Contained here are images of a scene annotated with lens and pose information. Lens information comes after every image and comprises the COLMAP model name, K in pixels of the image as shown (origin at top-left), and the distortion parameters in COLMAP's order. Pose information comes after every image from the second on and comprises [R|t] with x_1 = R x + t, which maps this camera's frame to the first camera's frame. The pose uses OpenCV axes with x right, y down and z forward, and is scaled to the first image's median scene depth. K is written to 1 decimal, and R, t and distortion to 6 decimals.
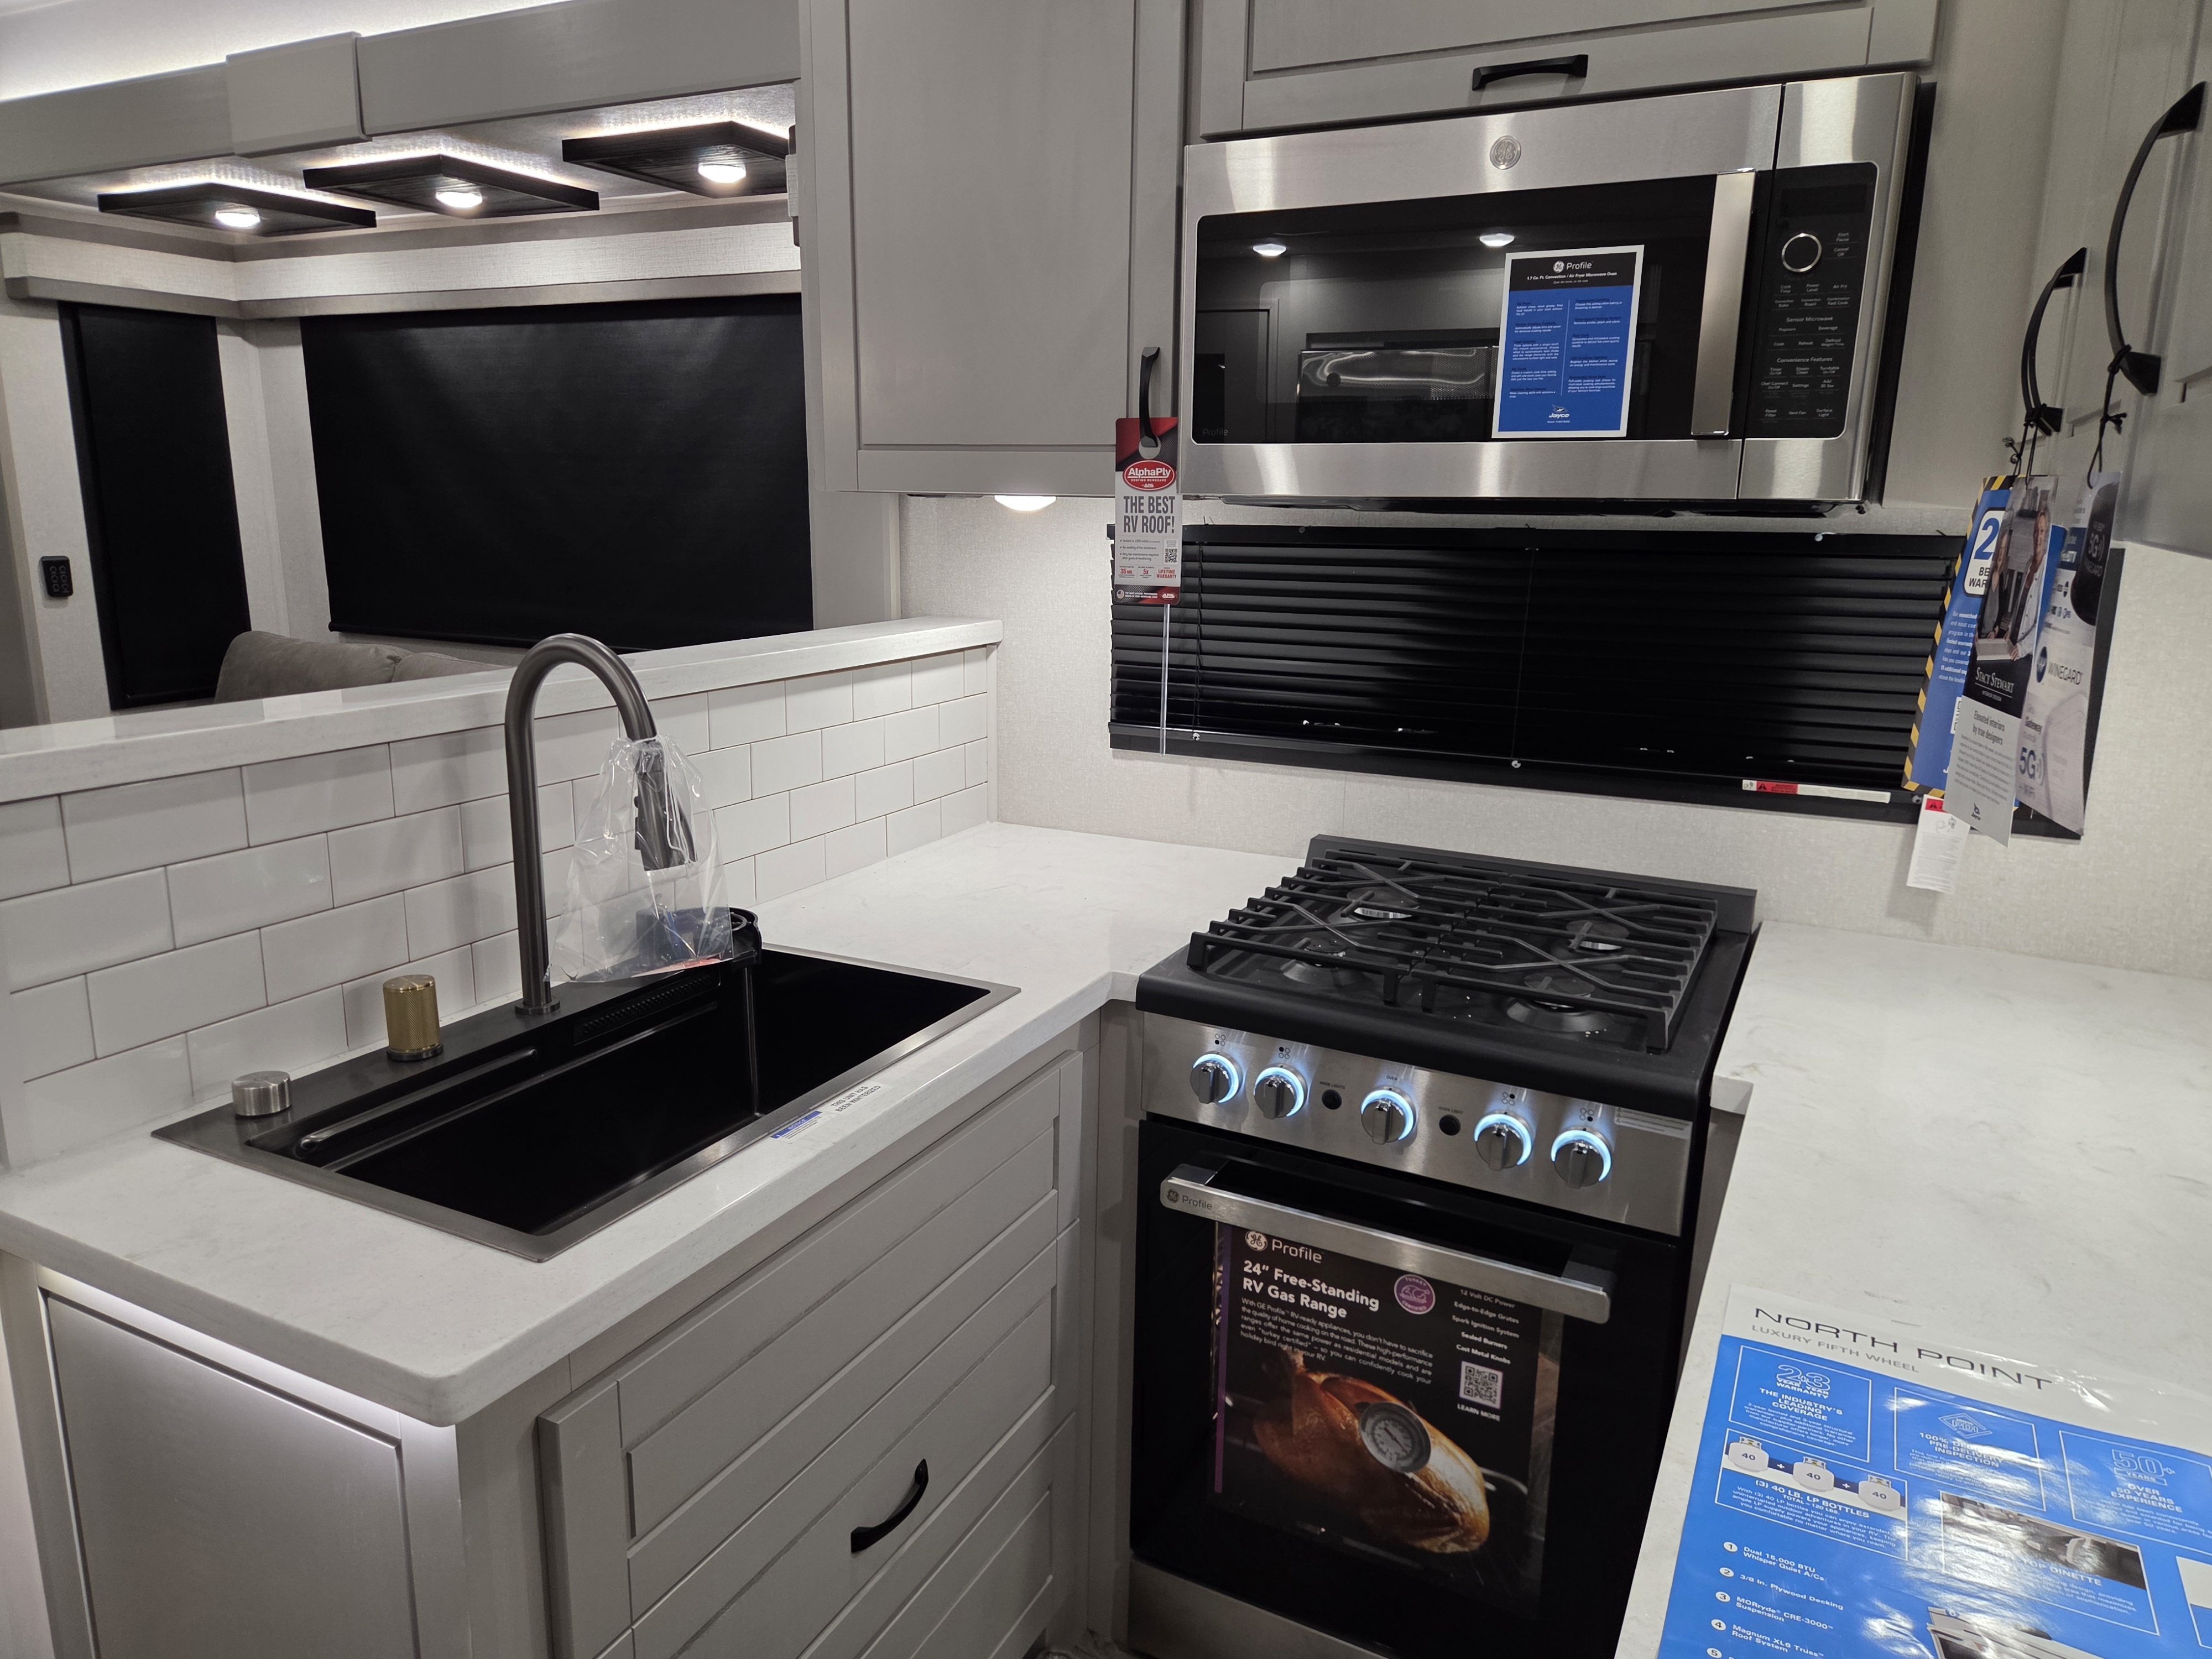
lens RADIAL K [[1484.2, 0, 1108.6], [0, 1484.2, 817.9], [0, 0, 1]] dist [0.064332, -0.054997]
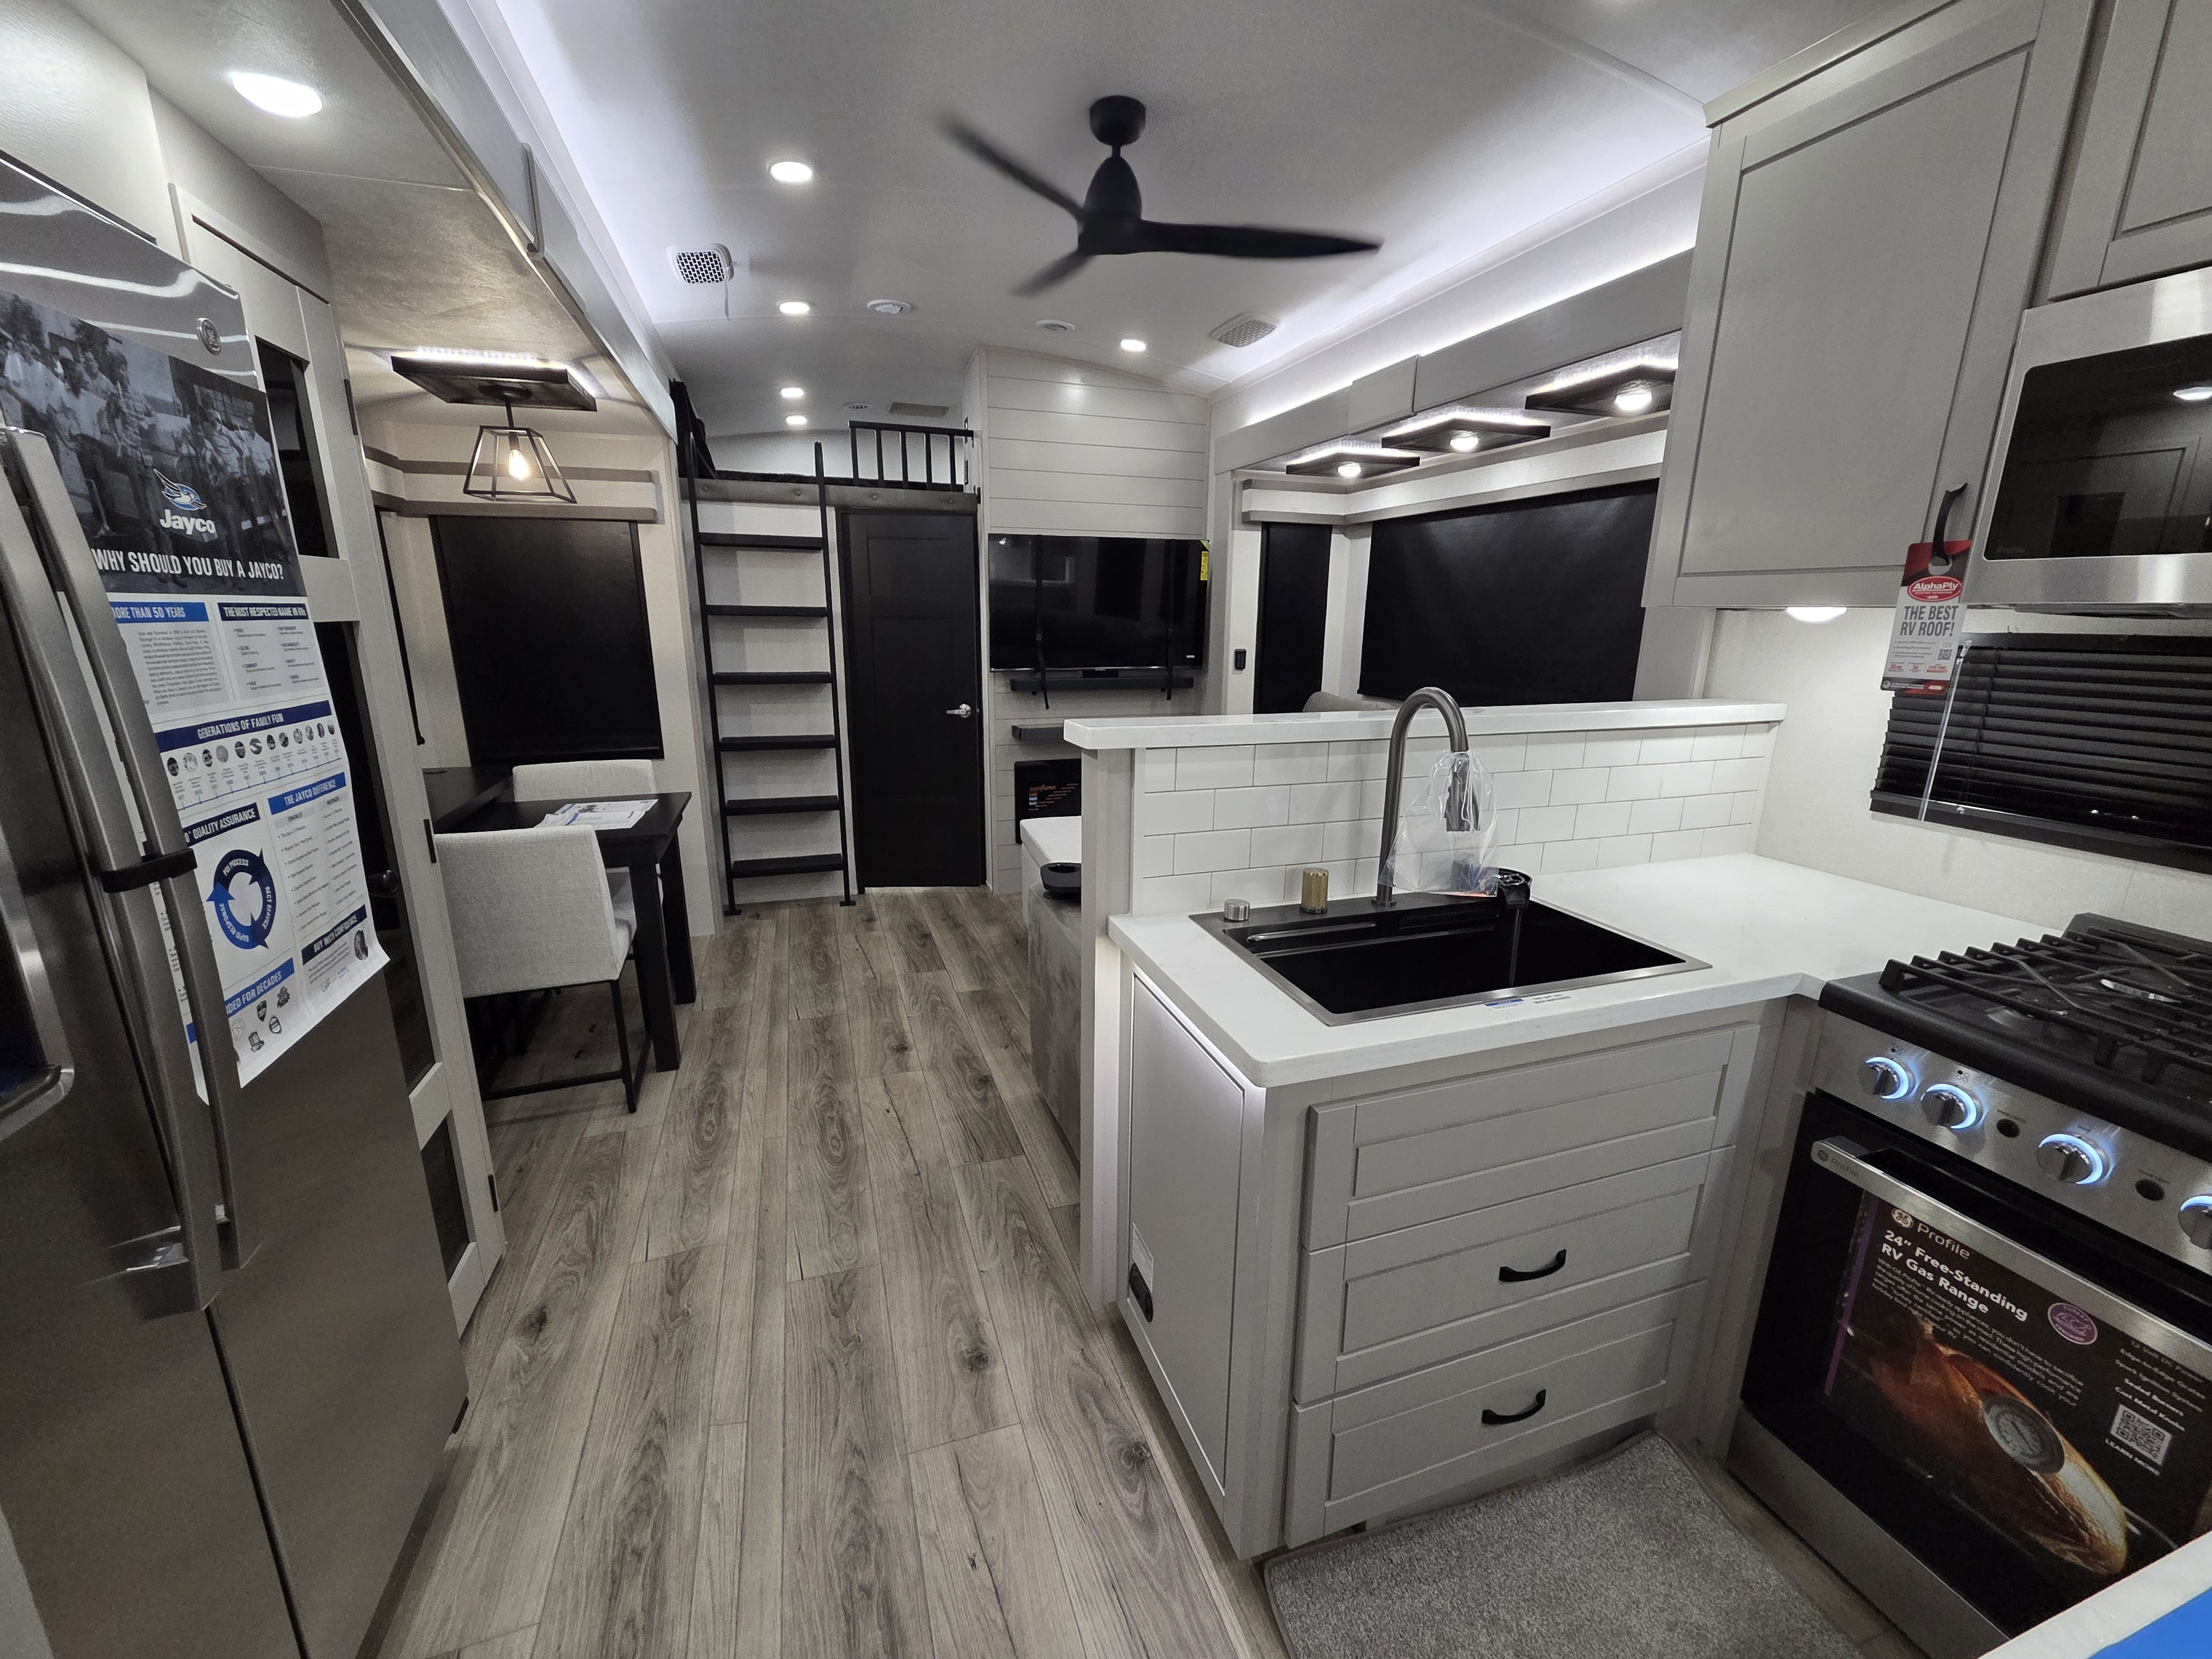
lens RADIAL K [[905.7, 0, 1112.9], [0, 905.7, 834.0], [0, 0, 1]] dist [0.001564, -0.000820]
pose [[0.719895, 0.159555, -0.675495, 0.079437], [-0.149546, 0.986017, 0.073527, 0.015010], [0.677781, 0.048086, 0.733690, 0.005773]]
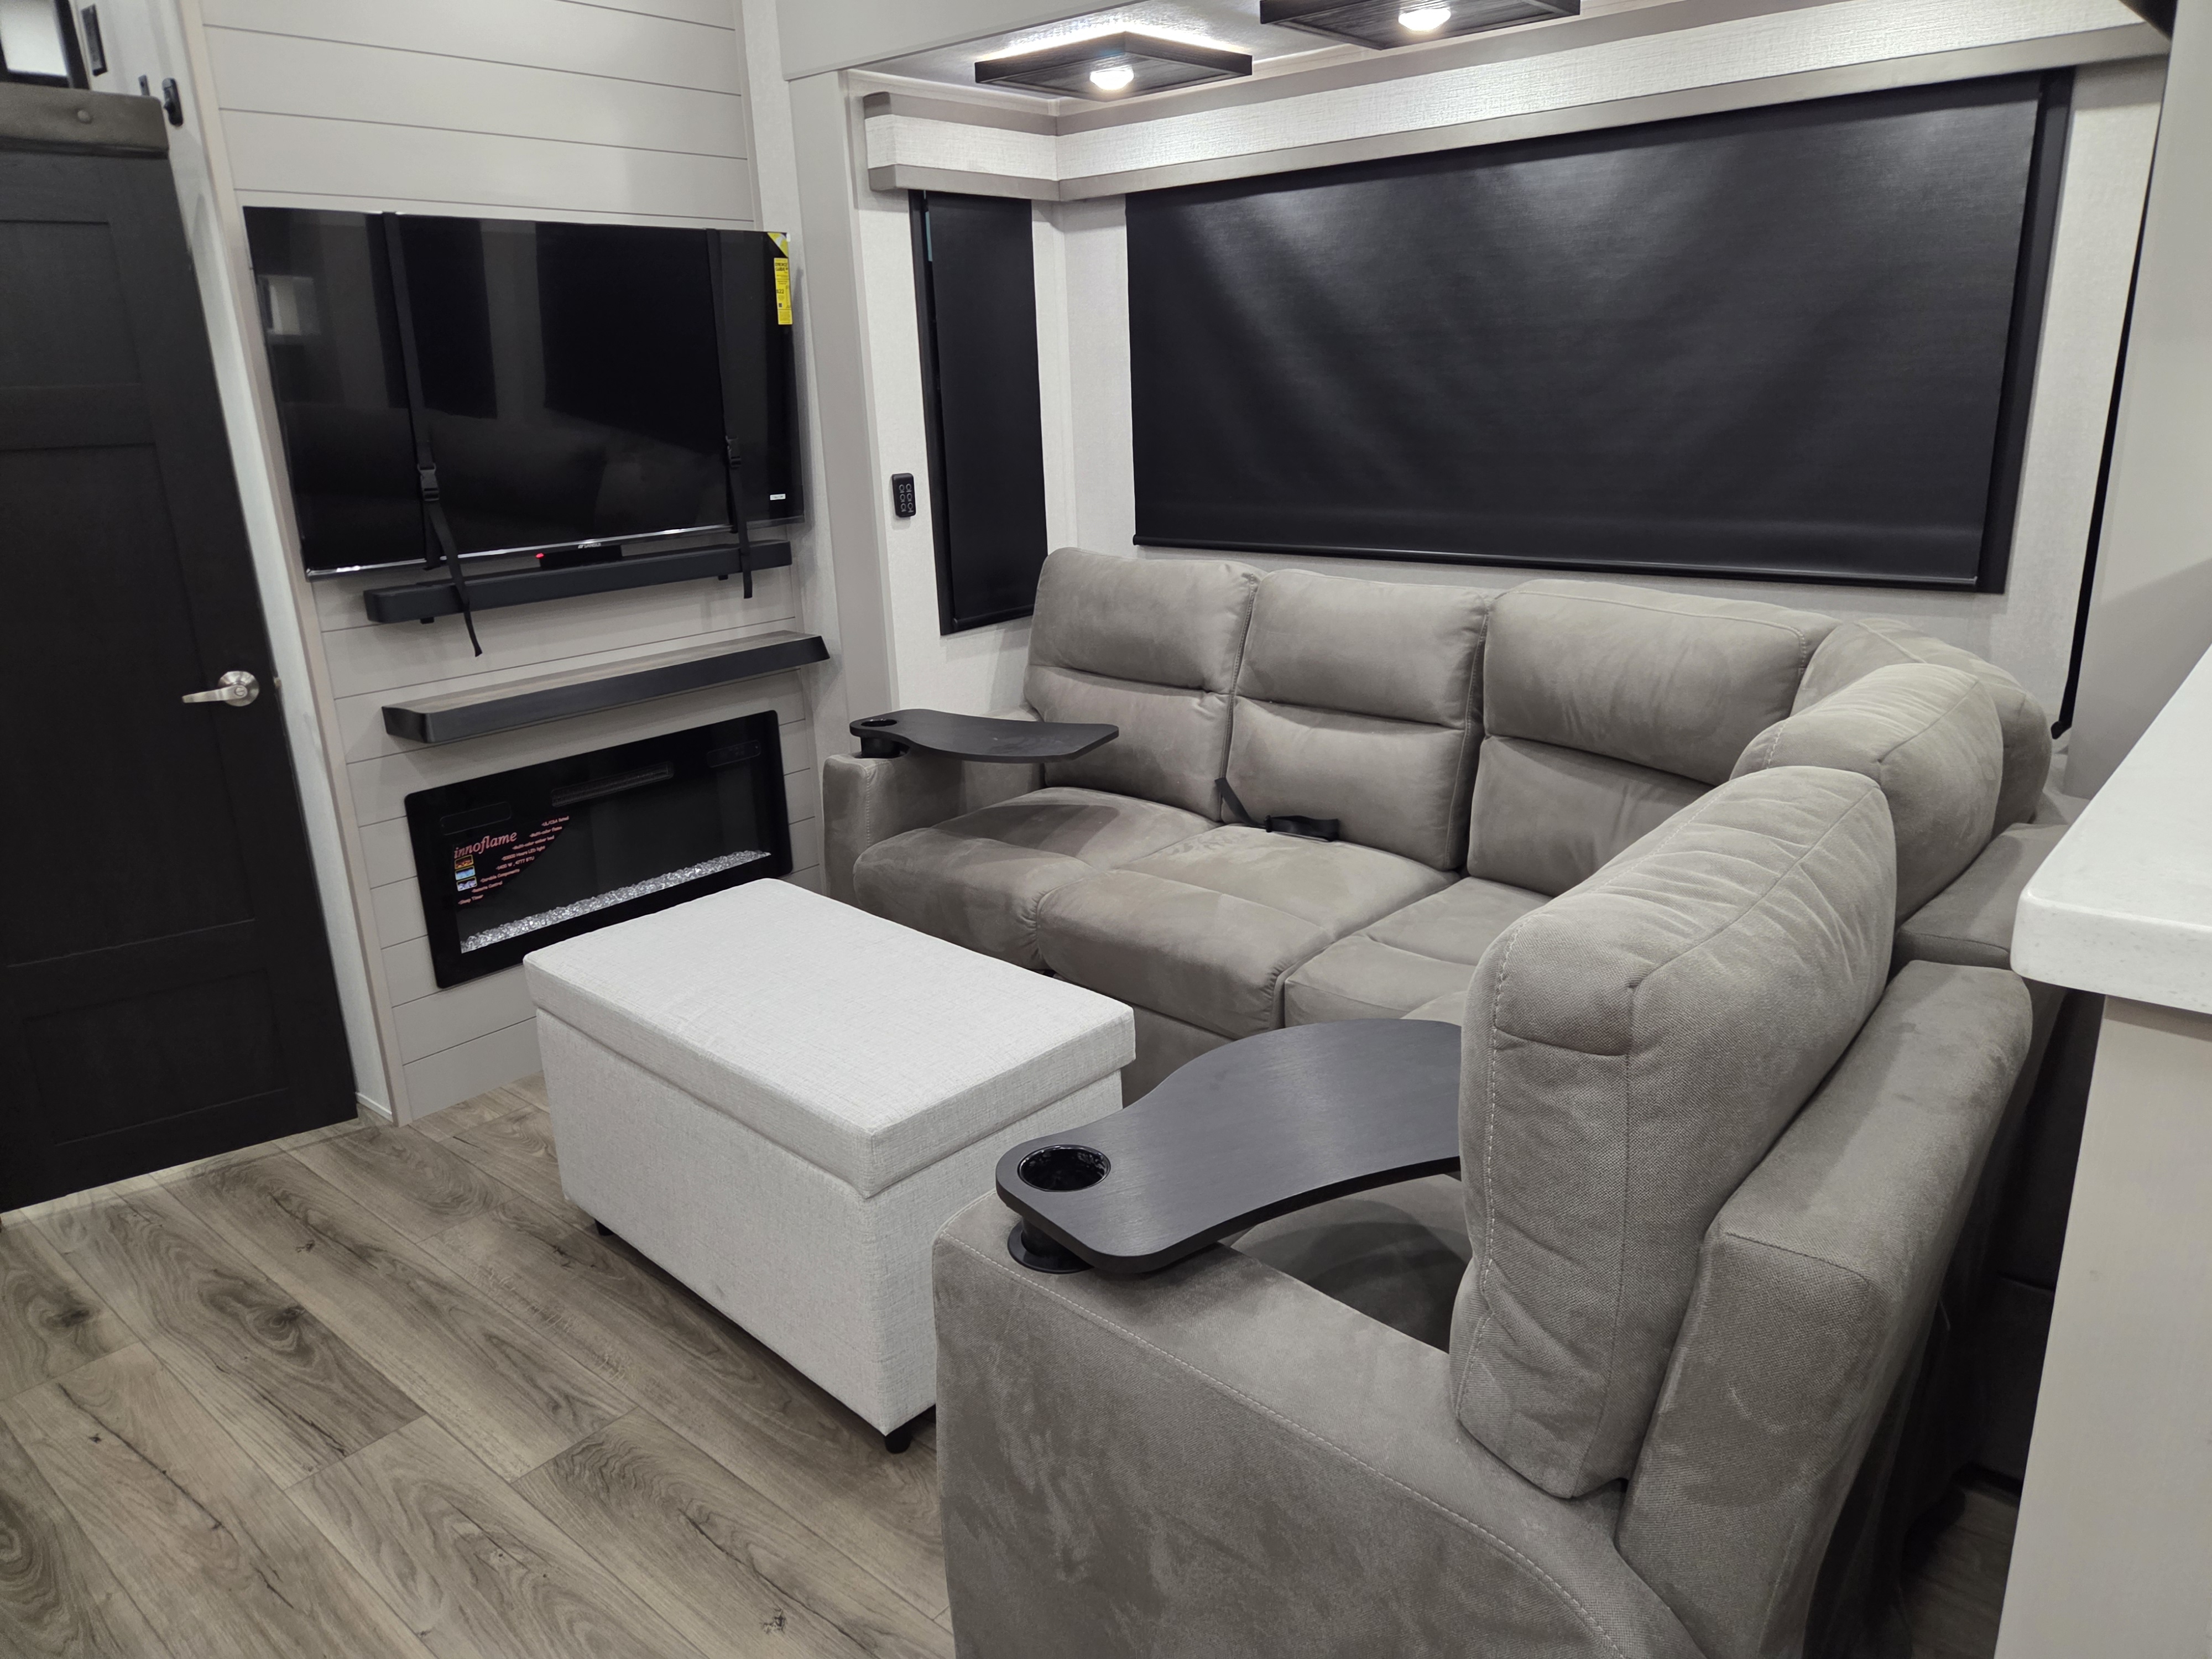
lens RADIAL K [[1484.2, 0, 1140.8], [0, 1484.2, 806.4], [0, 0, 1]] dist [0.064332, -0.054997]
pose [[0.973359, 0.018506, -0.228538, -0.656500], [-0.002112, 0.997419, 0.071772, -0.063360], [0.229276, -0.069377, 0.970886, 0.222484]]
